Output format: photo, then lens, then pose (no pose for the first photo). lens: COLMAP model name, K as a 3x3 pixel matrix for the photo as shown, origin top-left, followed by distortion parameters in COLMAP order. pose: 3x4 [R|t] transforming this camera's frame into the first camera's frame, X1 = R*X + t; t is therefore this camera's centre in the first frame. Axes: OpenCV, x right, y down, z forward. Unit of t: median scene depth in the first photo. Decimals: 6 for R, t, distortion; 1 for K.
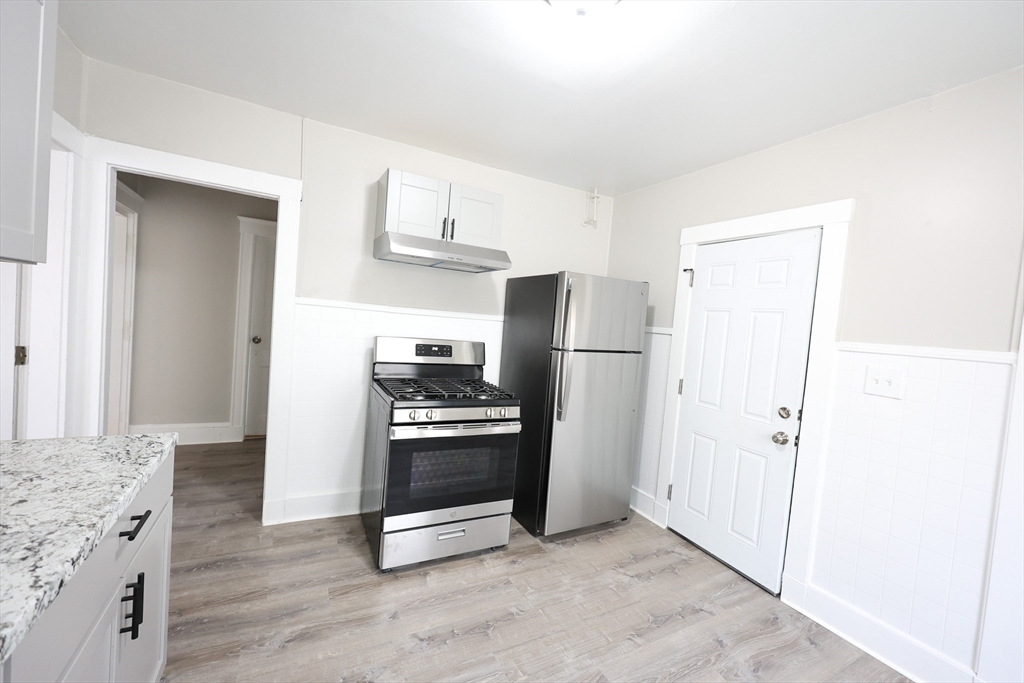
lens RADIAL K [[411.0, 0, 512.8], [0, 411.0, 337.8], [0, 0, 1]] dist [-0.000825, -0.000017]
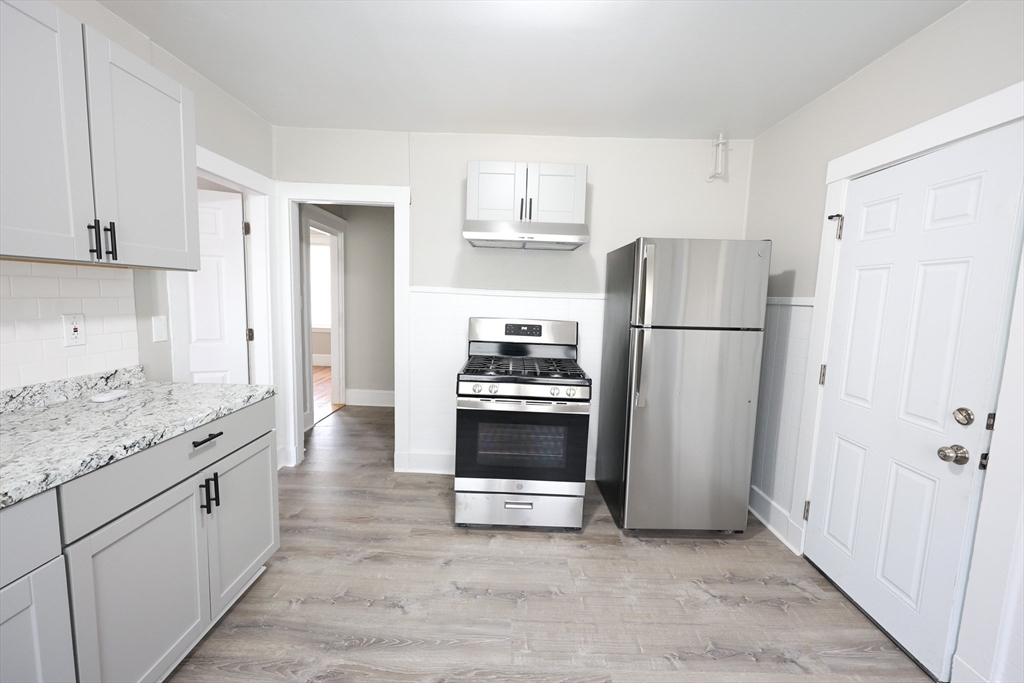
lens RADIAL K [[411.6, 0, 513.4], [0, 411.6, 338.8], [0, 0, 1]] dist [-0.000132, -0.000001]
pose [[0.881993, -0.002177, -0.471257, 0.312448], [0.017802, 0.999429, 0.028702, 0.025992], [0.470925, -0.033705, 0.881529, 0.084677]]
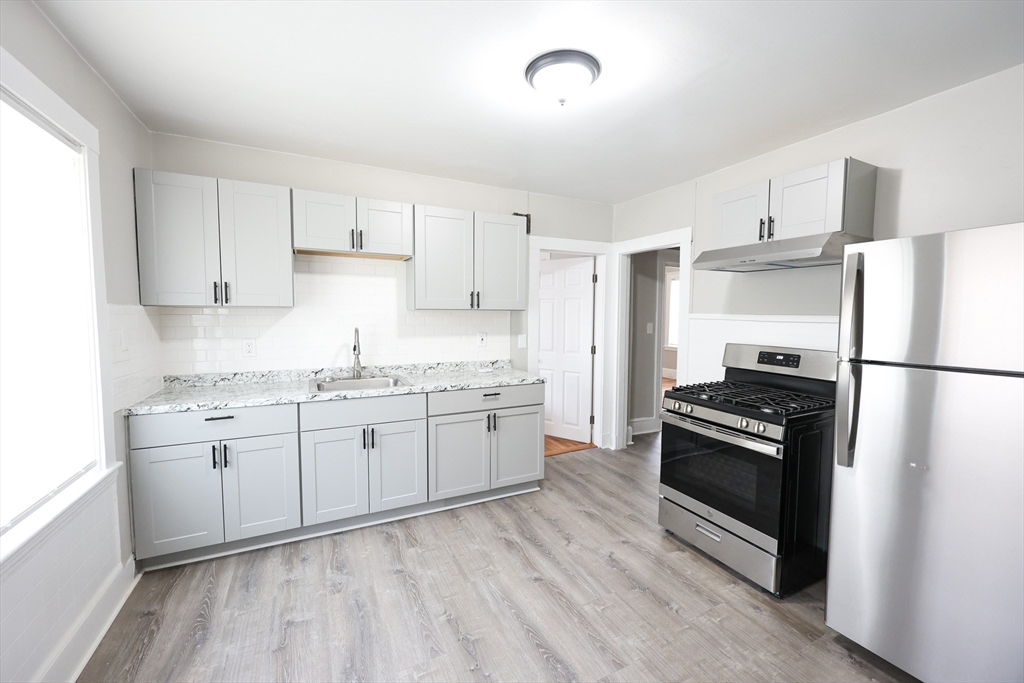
lens RADIAL K [[412.6, 0, 515.4], [0, 412.6, 338.7], [0, 0, 1]] dist [-0.000243, 0.000003]
pose [[-0.020206, -0.019425, -0.999607, 0.848961], [-0.051233, 0.998518, -0.018368, 0.036416], [0.998482, 0.050842, -0.021171, 0.488014]]
